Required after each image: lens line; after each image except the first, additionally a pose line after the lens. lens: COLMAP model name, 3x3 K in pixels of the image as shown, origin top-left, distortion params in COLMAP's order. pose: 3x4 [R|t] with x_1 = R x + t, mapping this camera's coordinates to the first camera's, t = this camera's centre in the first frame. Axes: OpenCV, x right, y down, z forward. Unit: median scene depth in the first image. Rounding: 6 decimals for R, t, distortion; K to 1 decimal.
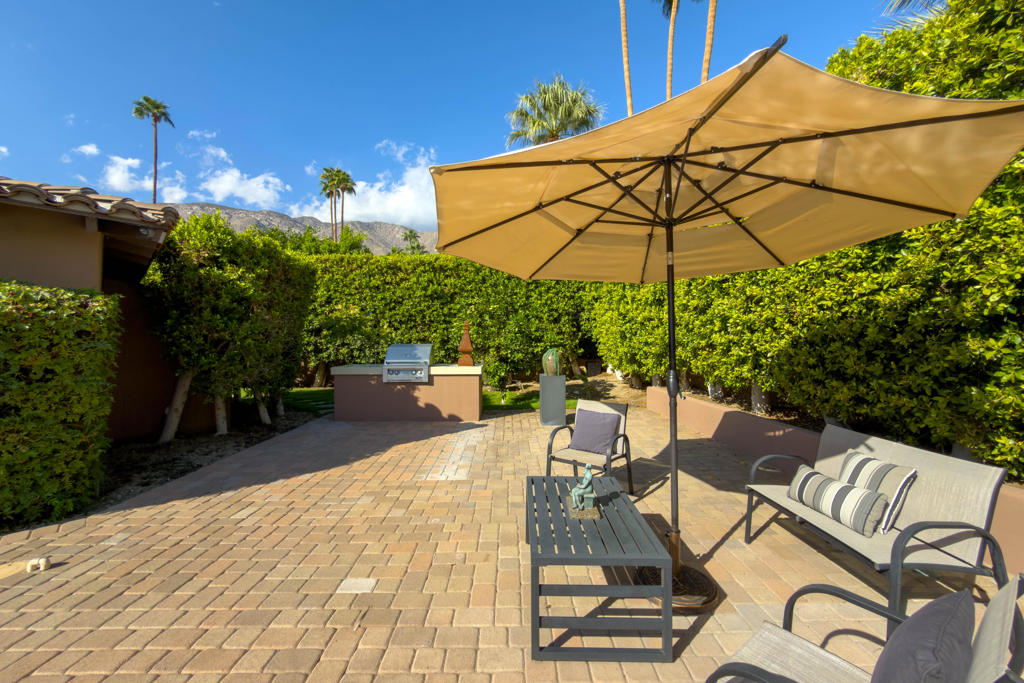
lens RADIAL K [[371.0, 0, 523.0], [0, 371.0, 341.3], [0, 0, 1]] dist [0.000381, 0.000068]
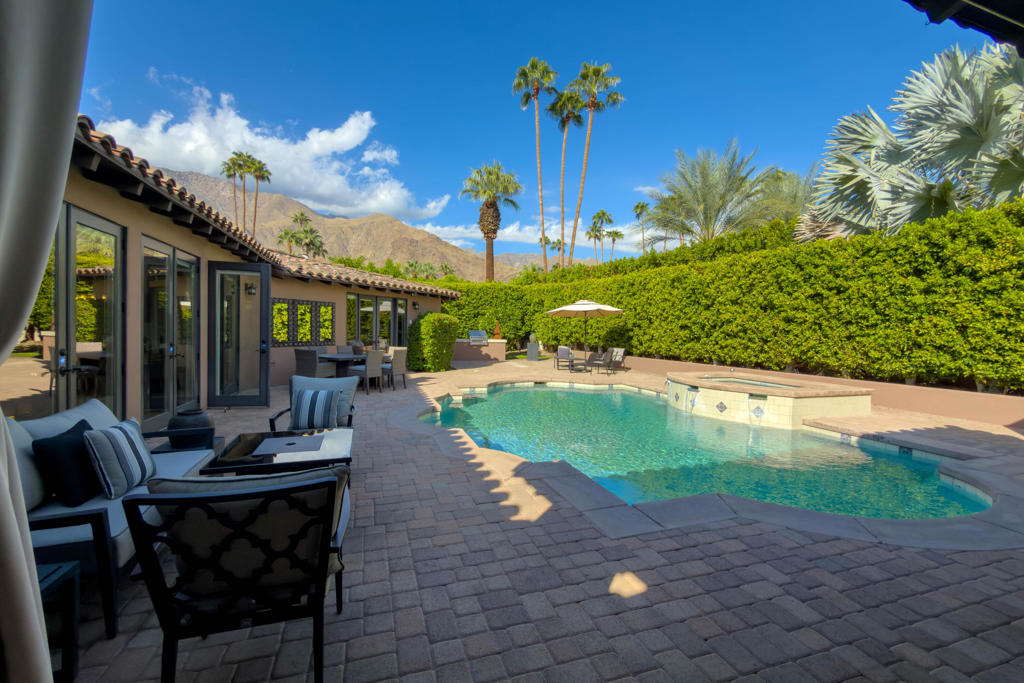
lens RADIAL K [[467.1, 0, 479.9], [0, 467.1, 339.2], [0, 0, 1]] dist [0.000892, 0.000174]
pose [[0.957652, 0.017107, 0.287419, -0.826672], [-0.023904, 0.999511, 0.020157, 0.003110], [-0.286934, -0.026174, 0.957593, -1.395625]]
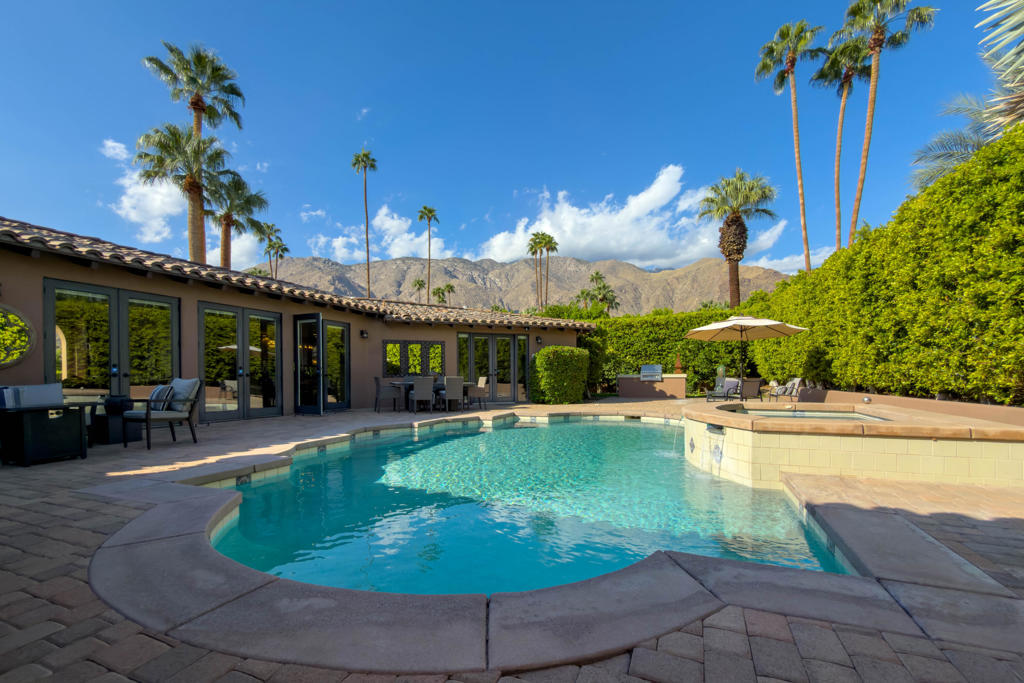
lens RADIAL K [[441.0, 0, 497.0], [0, 441.0, 380.6], [0, 0, 1]] dist [0.000353, 0.000297]
pose [[0.899120, 0.002628, -0.437695, 0.016218], [-0.000944, 0.999991, 0.004066, 0.066007], [0.437702, -0.003243, 0.899114, -1.259717]]
